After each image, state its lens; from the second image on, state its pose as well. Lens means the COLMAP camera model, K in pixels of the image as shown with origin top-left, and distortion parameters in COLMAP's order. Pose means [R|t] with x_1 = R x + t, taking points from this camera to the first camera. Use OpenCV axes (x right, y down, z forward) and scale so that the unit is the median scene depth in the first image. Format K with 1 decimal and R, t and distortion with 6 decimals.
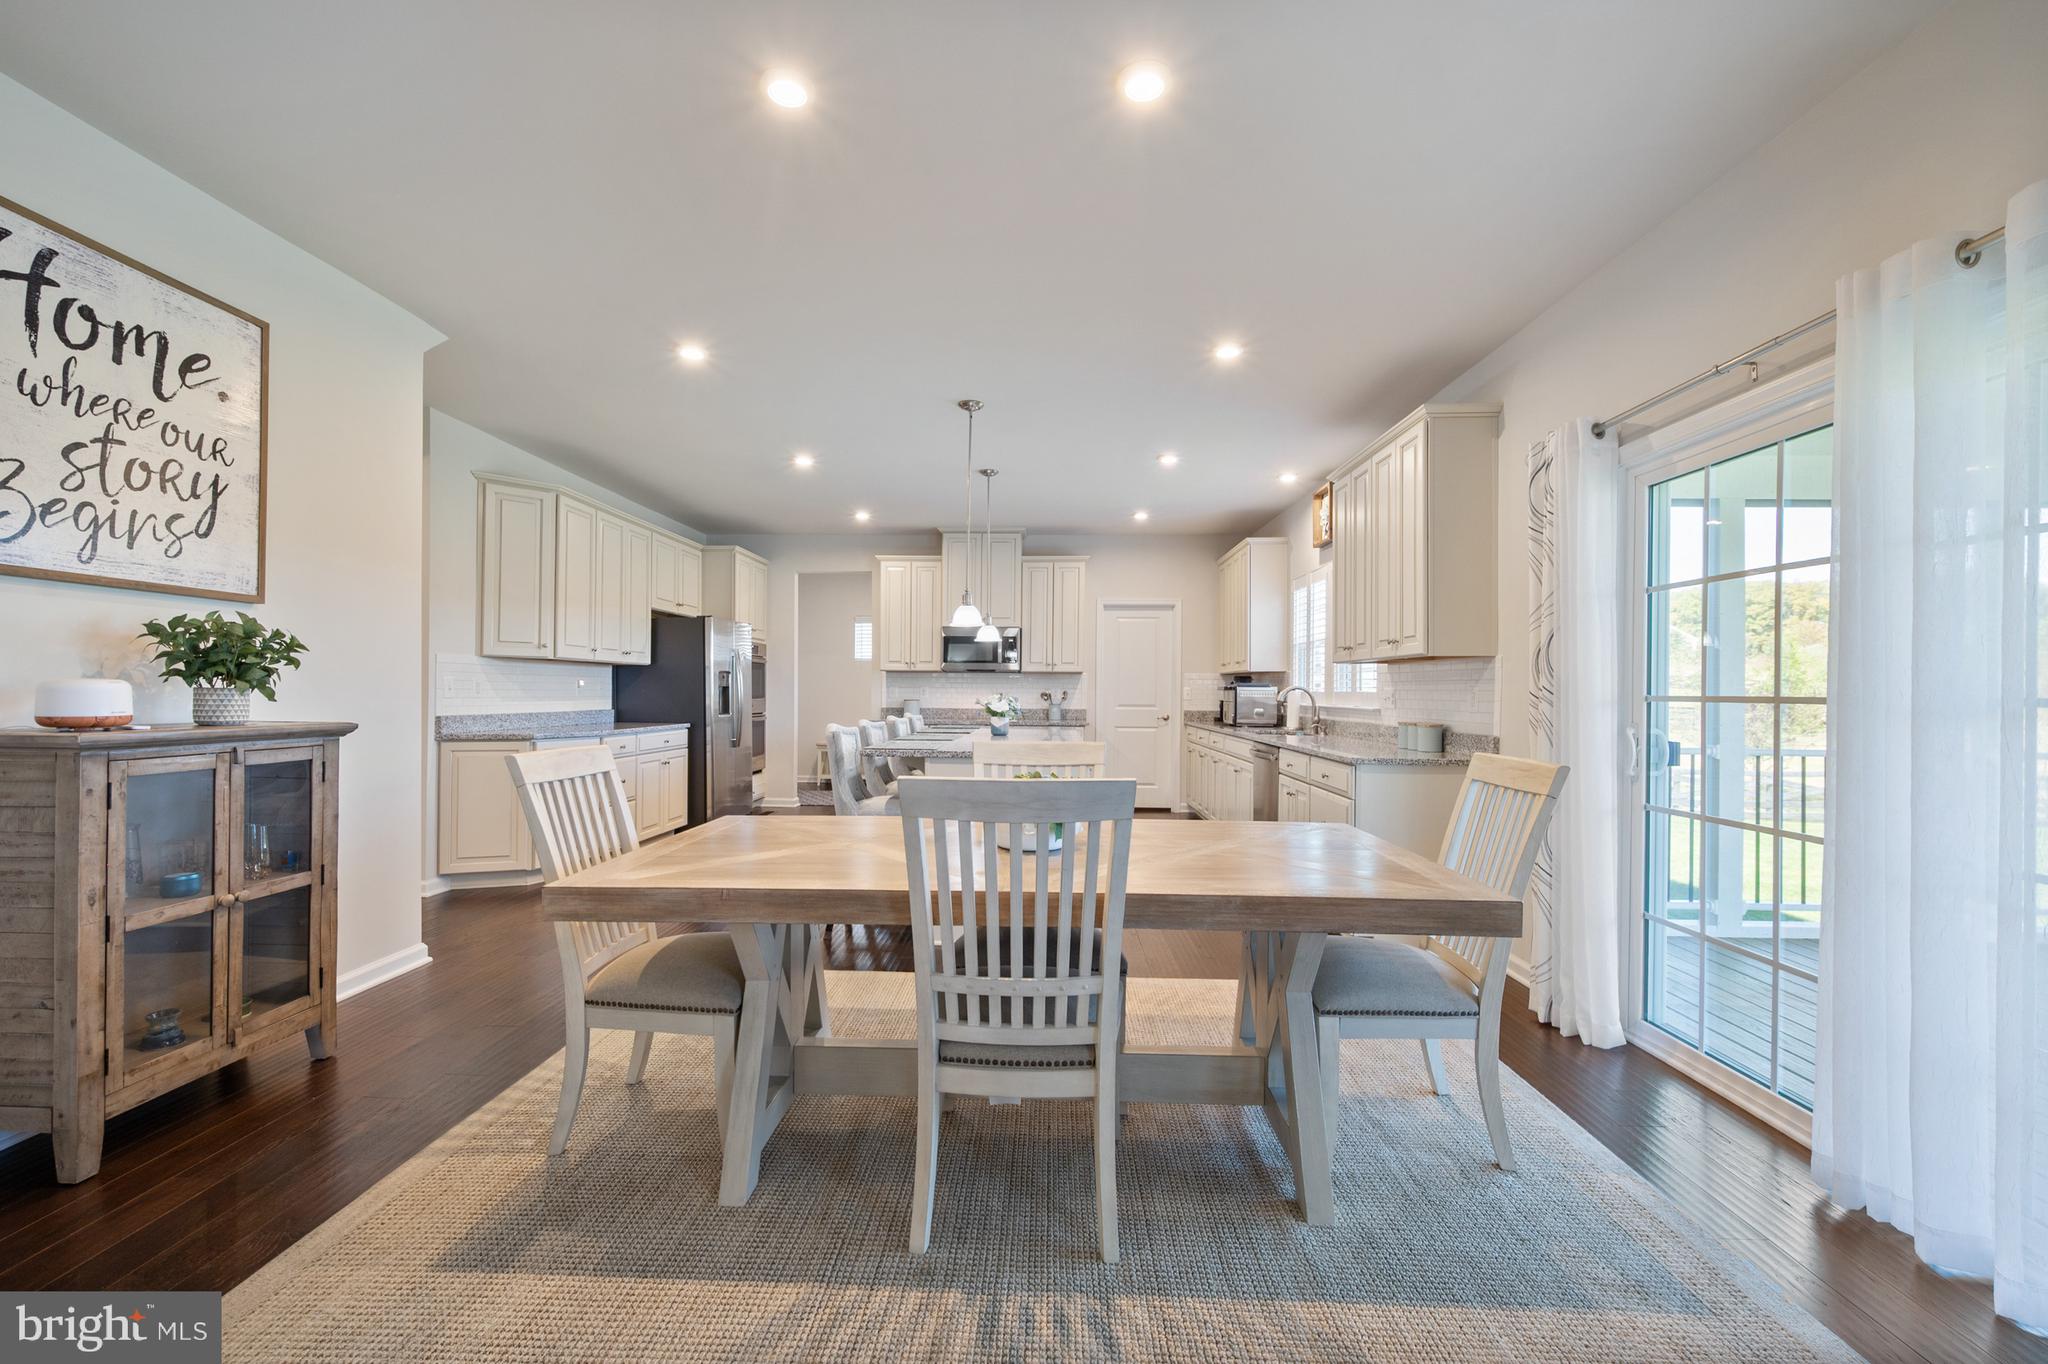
lens RADIAL K [[854.8, 0, 1016.4], [0, 854.8, 690.1], [0, 0, 1]] dist [-0.001987, -0.000114]
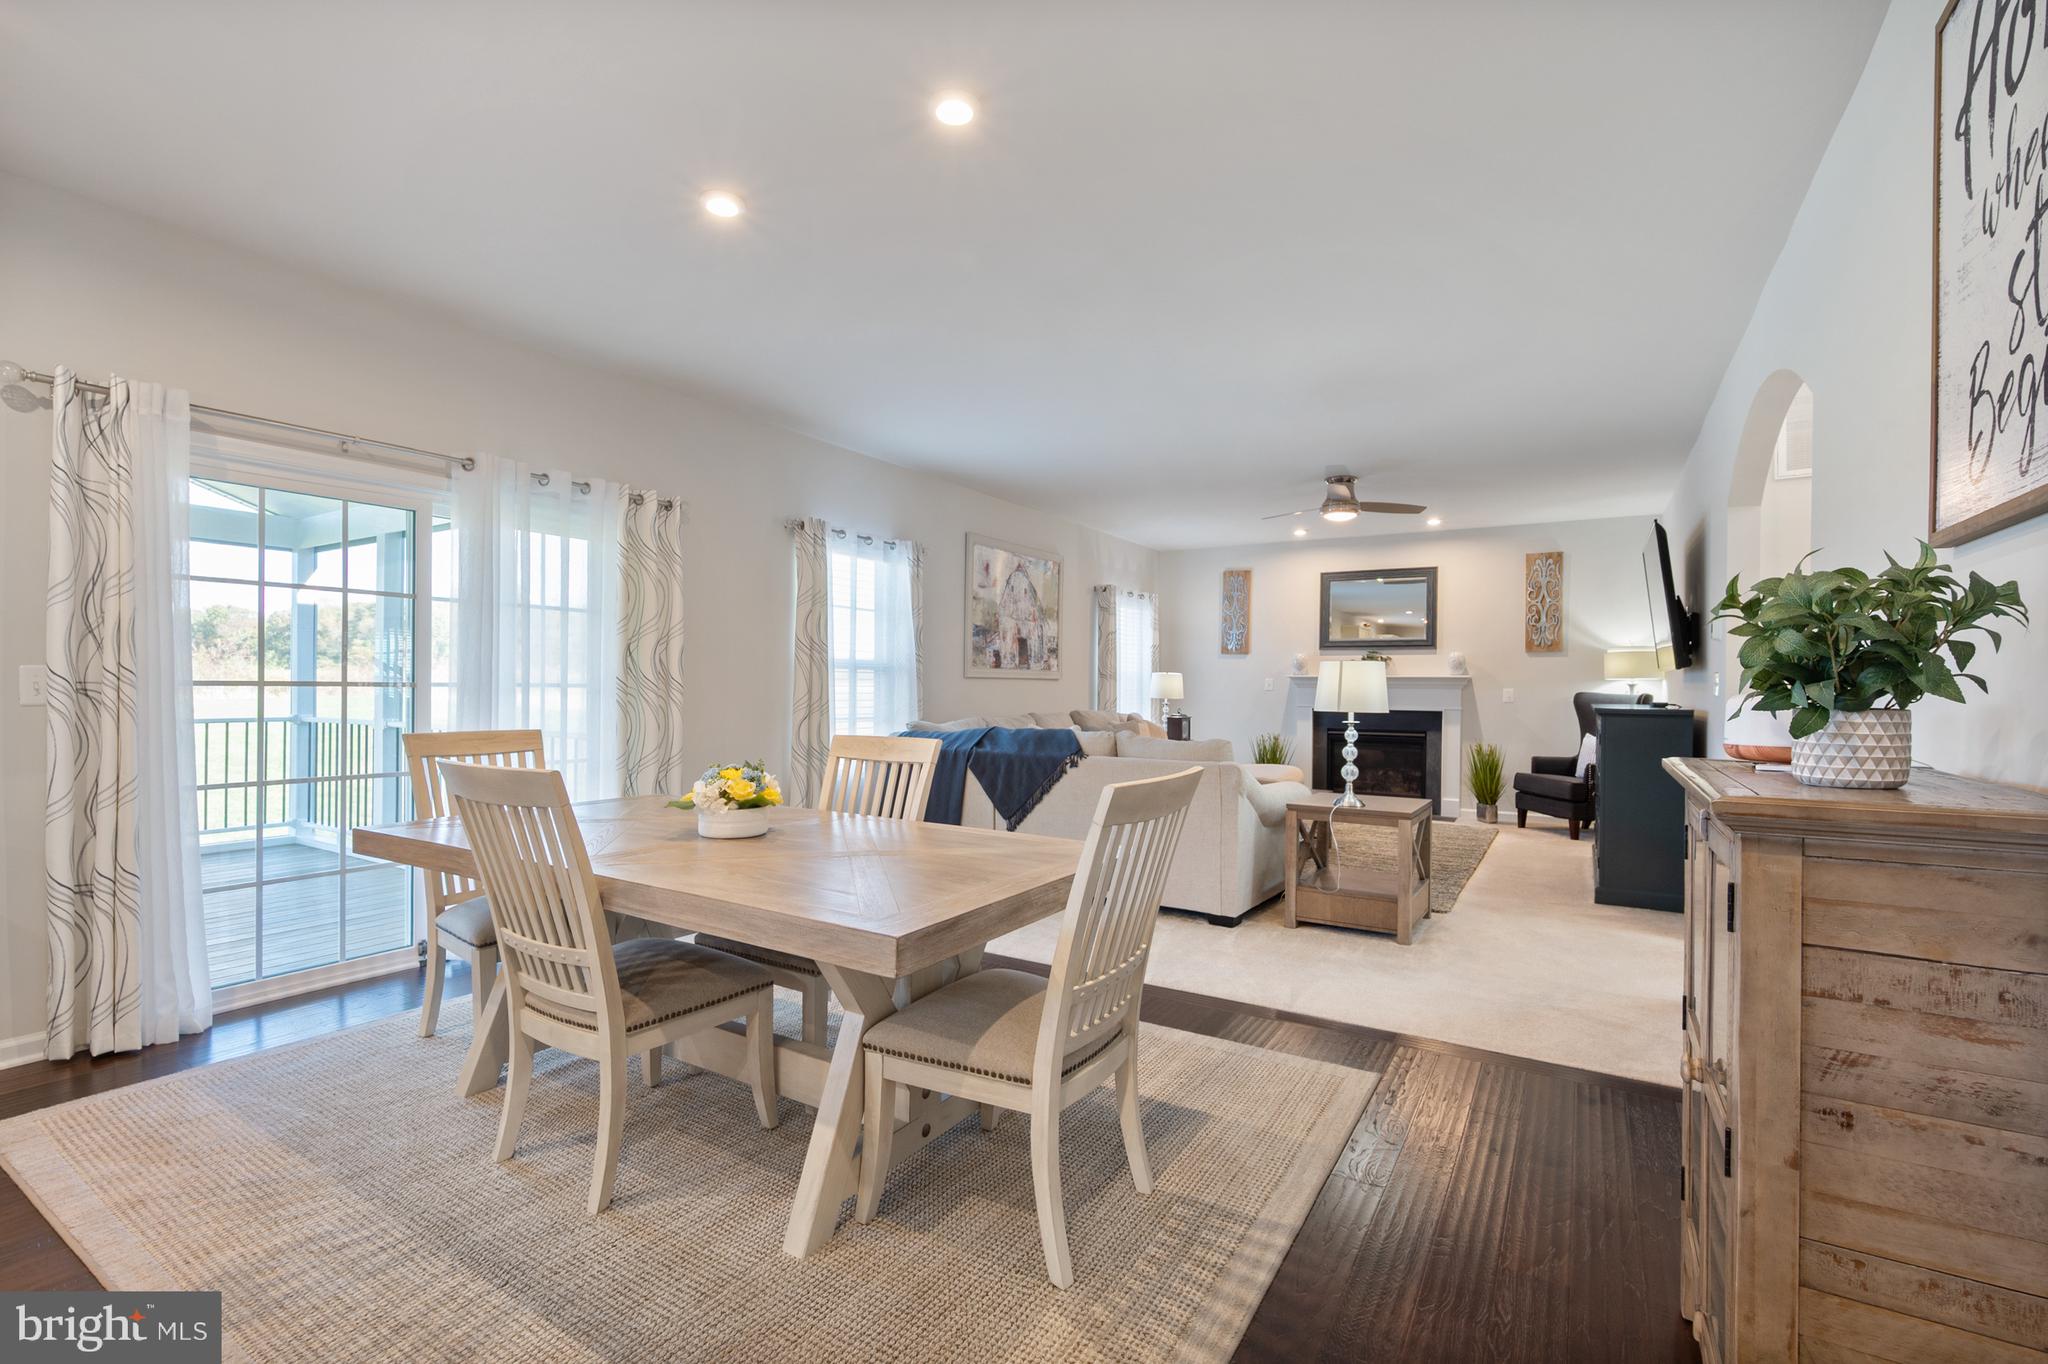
lens RADIAL K [[912.2, 0, 1013.8], [0, 912.2, 685.9], [0, 0, 1]] dist [-0.001464, -0.000190]
pose [[-0.866251, -0.017094, 0.499317, -0.331256], [-0.017955, 0.999834, 0.003080, -0.003830], [-0.499287, -0.006297, -0.866414, 0.715825]]
